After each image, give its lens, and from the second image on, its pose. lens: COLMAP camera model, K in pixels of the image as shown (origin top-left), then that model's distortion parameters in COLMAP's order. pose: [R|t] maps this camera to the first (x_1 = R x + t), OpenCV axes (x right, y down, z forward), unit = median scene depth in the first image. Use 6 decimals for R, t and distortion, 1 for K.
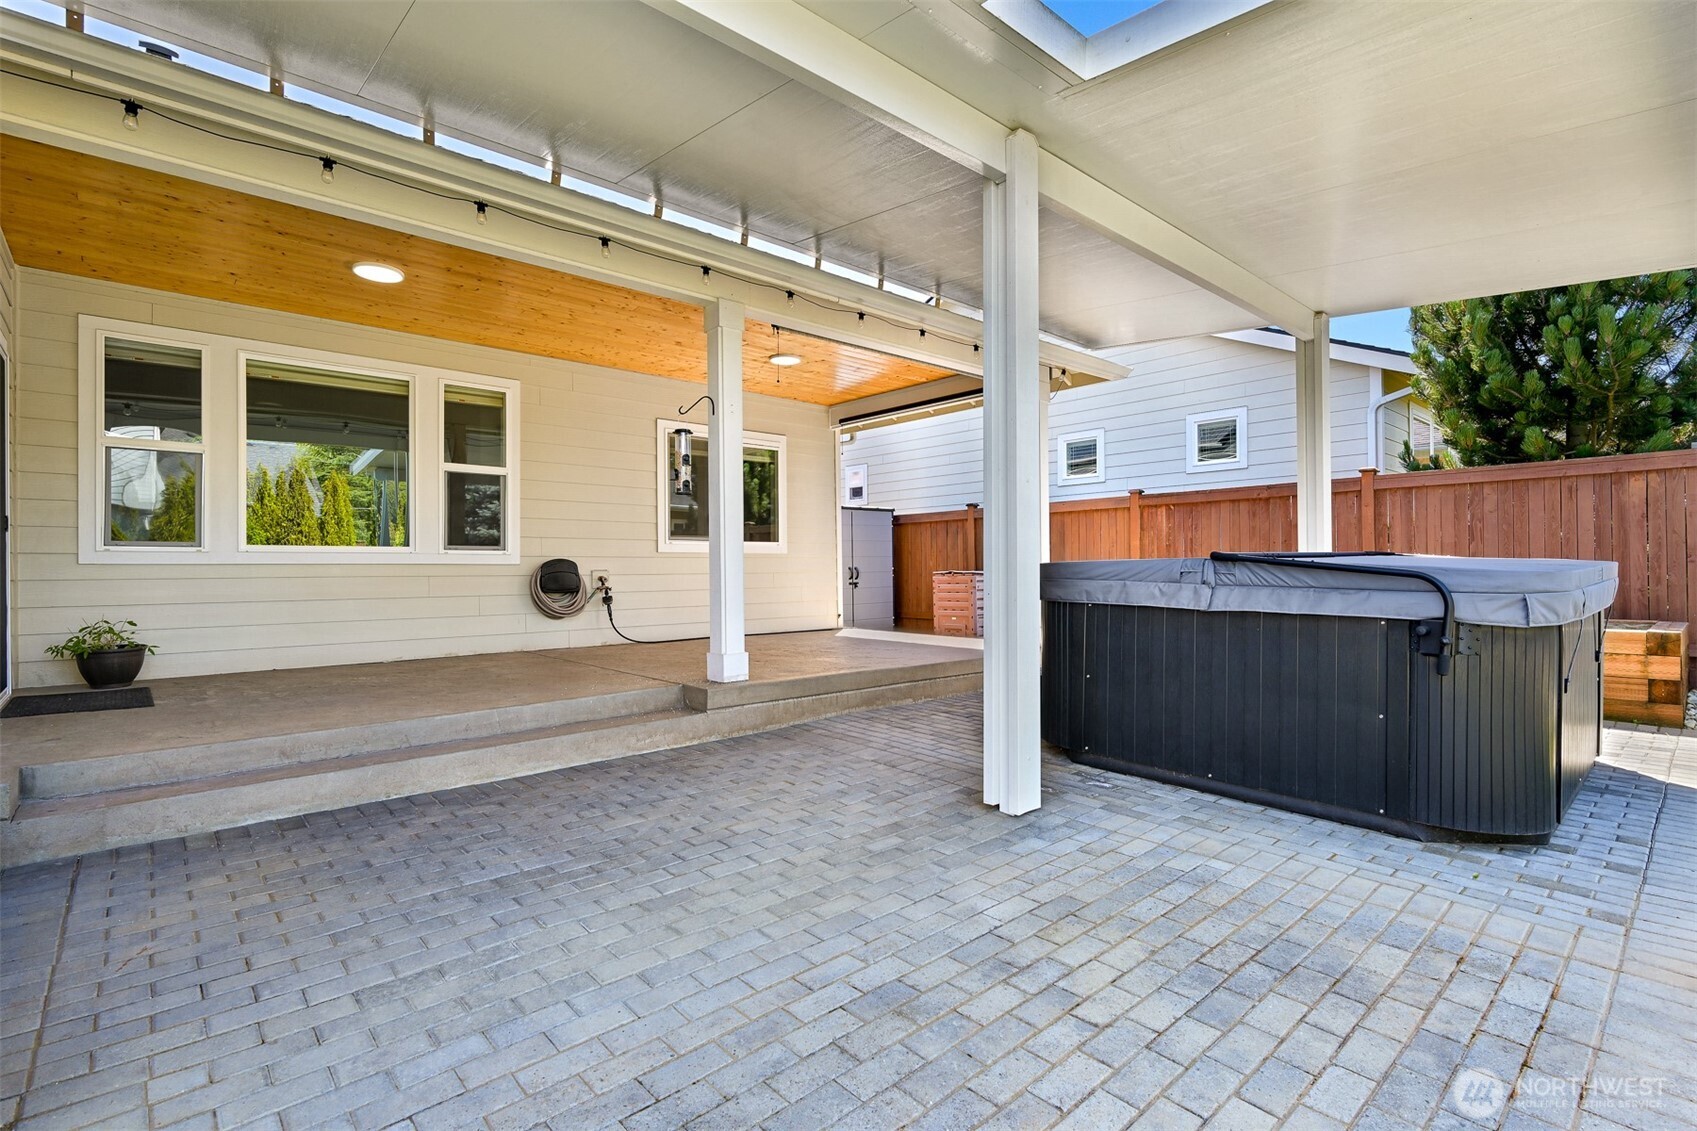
lens RADIAL K [[789.0, 0, 848.5], [0, 789.0, 565.5], [0, 0, 1]] dist [0.000493, 0.001059]
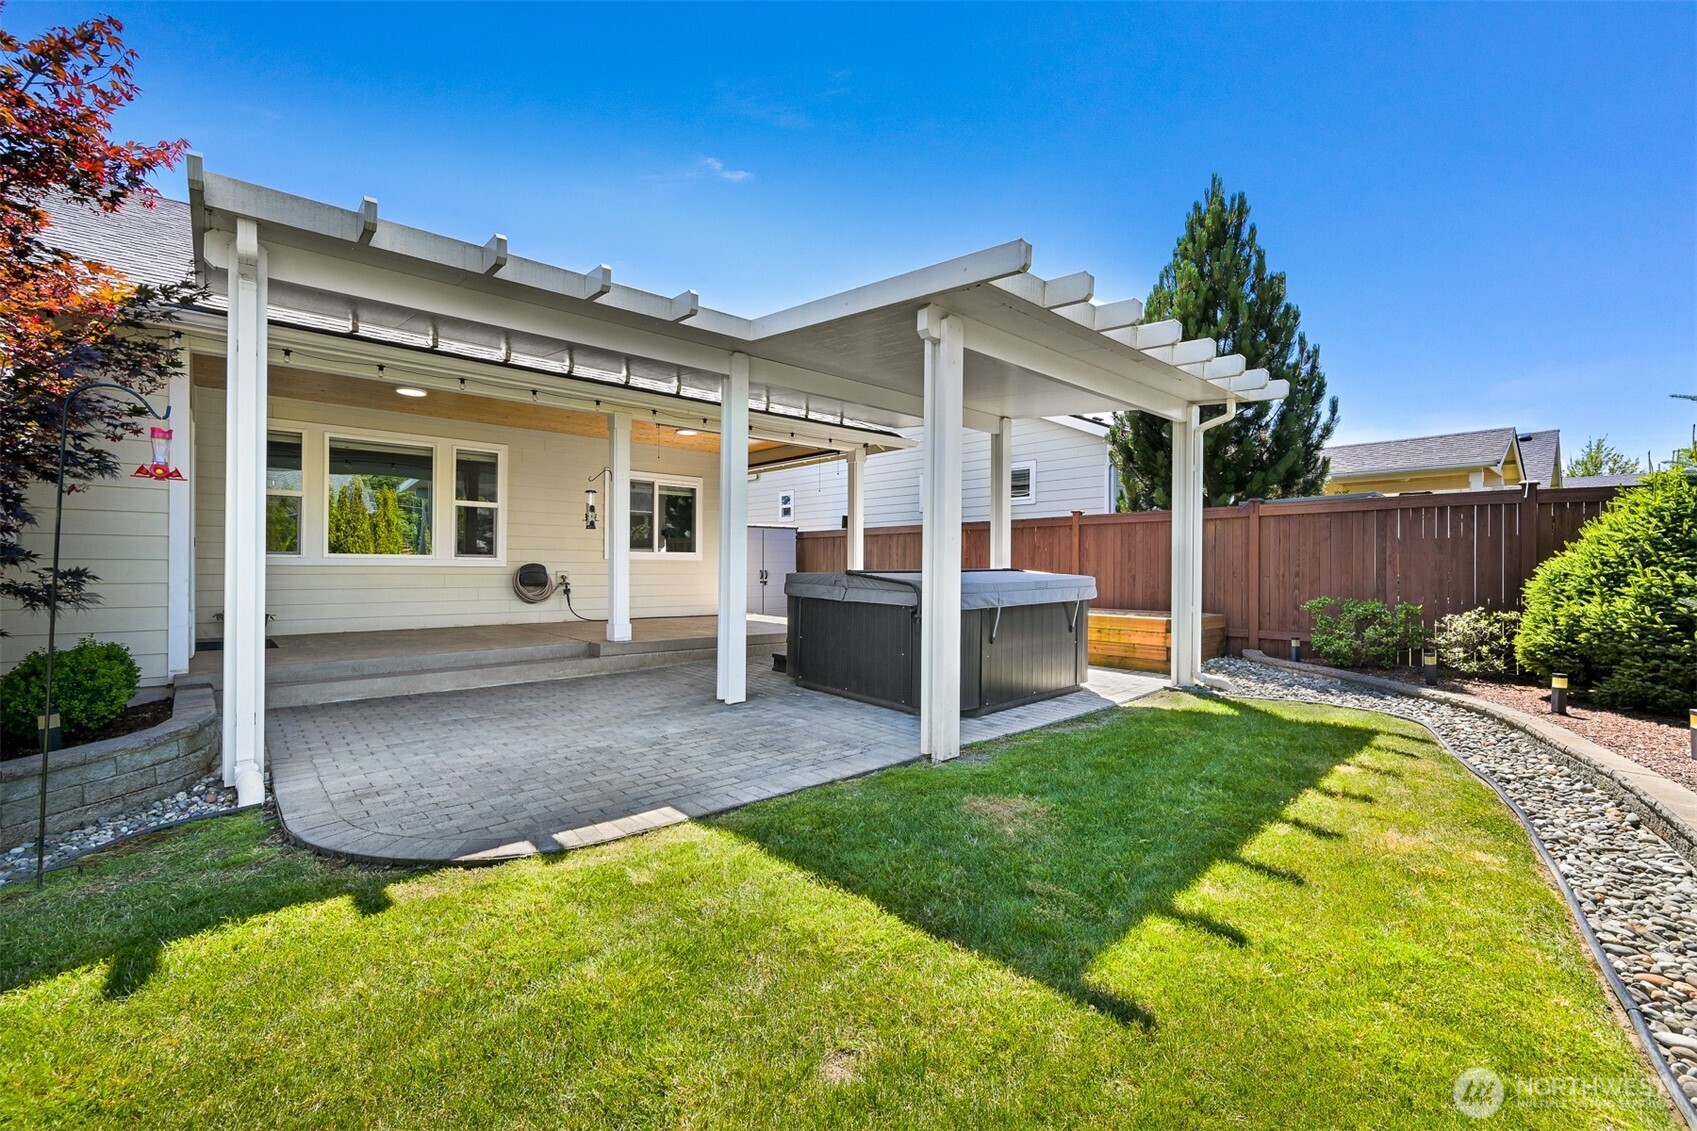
lens RADIAL K [[711.5, 0, 853.2], [0, 711.5, 563.5], [0, 0, 1]] dist [-0.001272, -0.000394]
pose [[0.999881, 0.014305, 0.005810, 0.265947], [-0.014305, 0.999898, -0.000107, -0.019107], [-0.005811, 0.000024, 0.999983, -0.404782]]
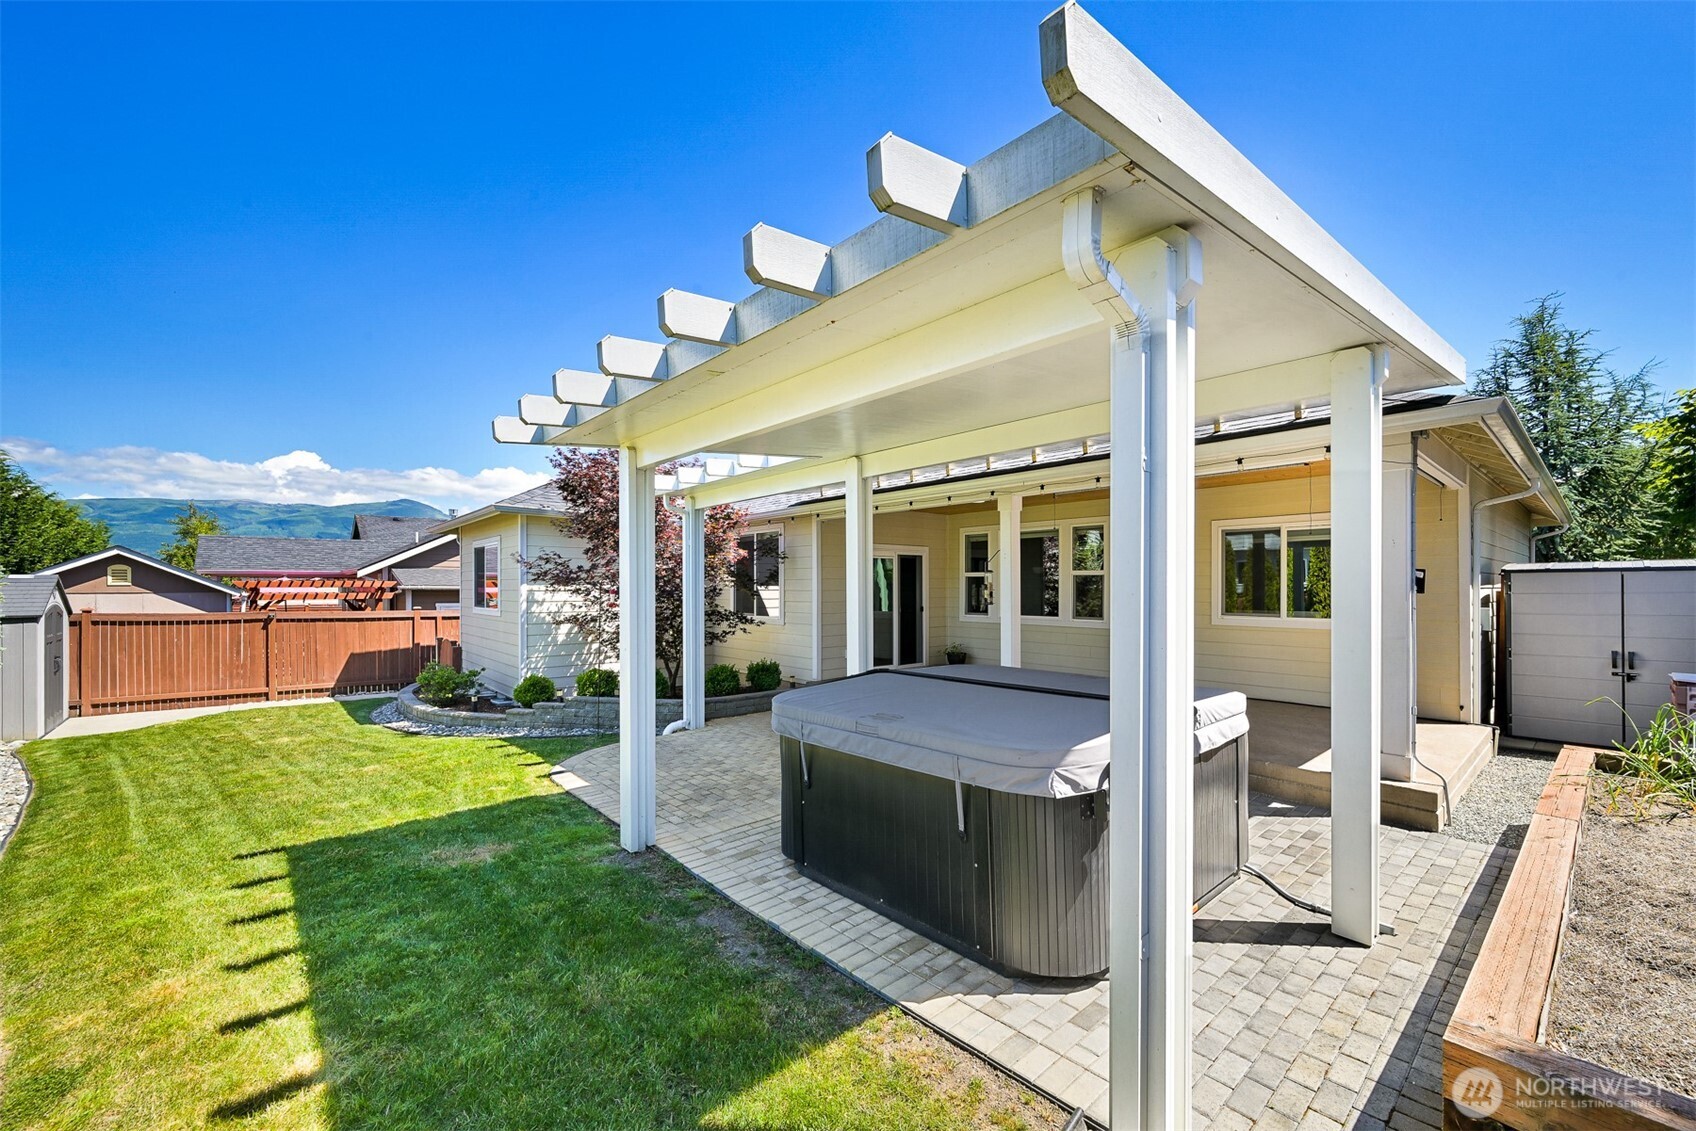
lens RADIAL K [[669.9, 0, 848.0], [0, 669.9, 565.5], [0, 0, 1]] dist [-0.001676, -0.000118]
pose [[-0.018525, -0.026469, -0.999478, 1.072503], [0.004856, 0.999635, -0.026563, -0.108692], [0.999817, -0.005346, -0.018389, 0.539988]]
